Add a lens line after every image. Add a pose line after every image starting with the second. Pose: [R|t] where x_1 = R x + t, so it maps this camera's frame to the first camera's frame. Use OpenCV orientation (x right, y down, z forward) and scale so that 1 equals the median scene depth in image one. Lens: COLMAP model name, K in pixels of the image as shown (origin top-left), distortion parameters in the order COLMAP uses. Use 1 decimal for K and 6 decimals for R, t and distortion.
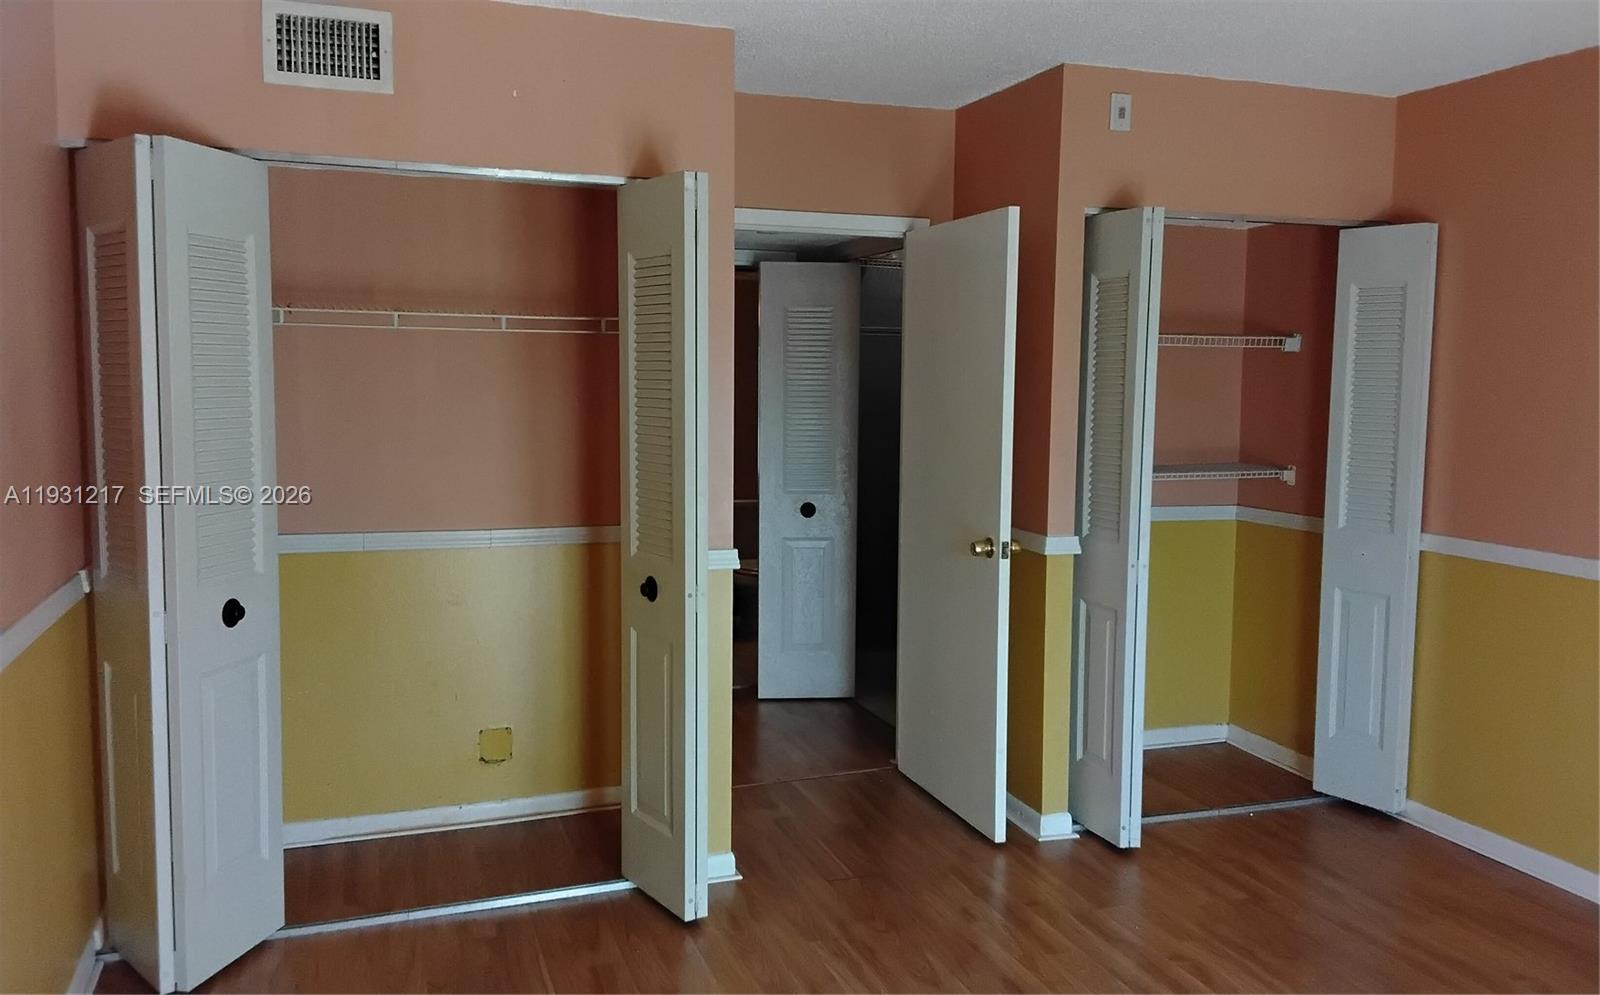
lens RADIAL K [[1213.9, 0, 801.4], [0, 1213.9, 465.5], [0, 0, 1]] dist [0.095364, -0.128851]
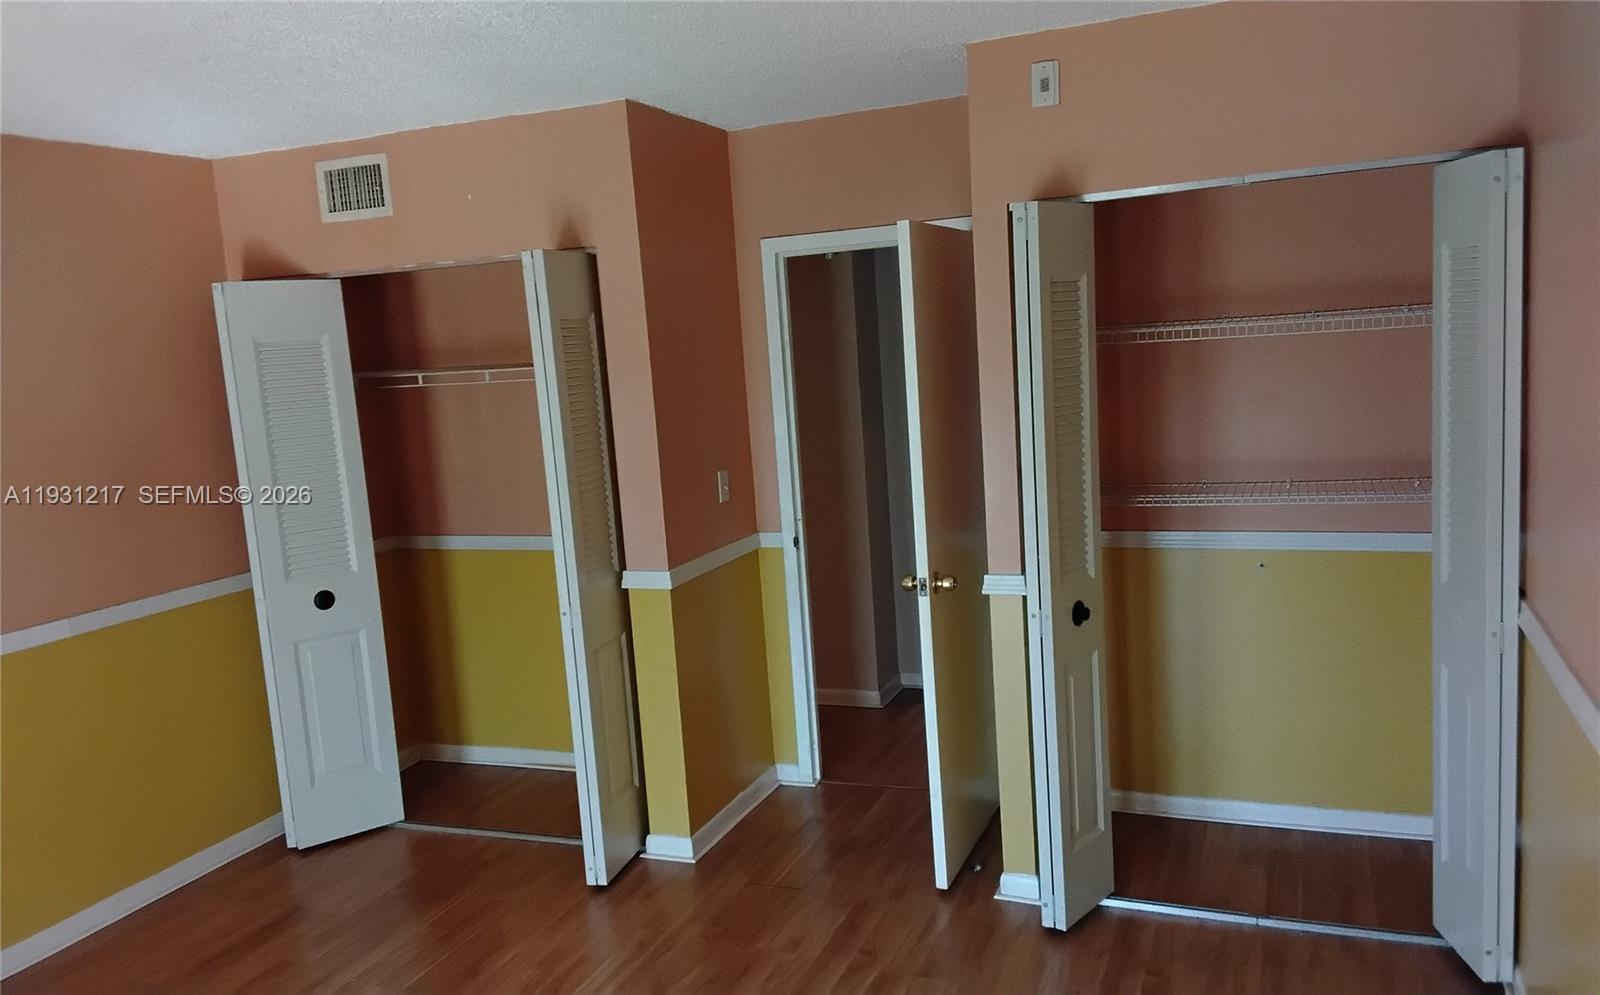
lens RADIAL K [[1213.9, 0, 805.2], [0, 1213.9, 498.9], [0, 0, 1]] dist [0.095364, -0.128851]
pose [[0.749927, 0.027691, -0.660941, 0.837625], [0.026465, 0.997068, 0.071801, -0.079932], [0.660991, -0.071337, 0.746995, 0.281610]]
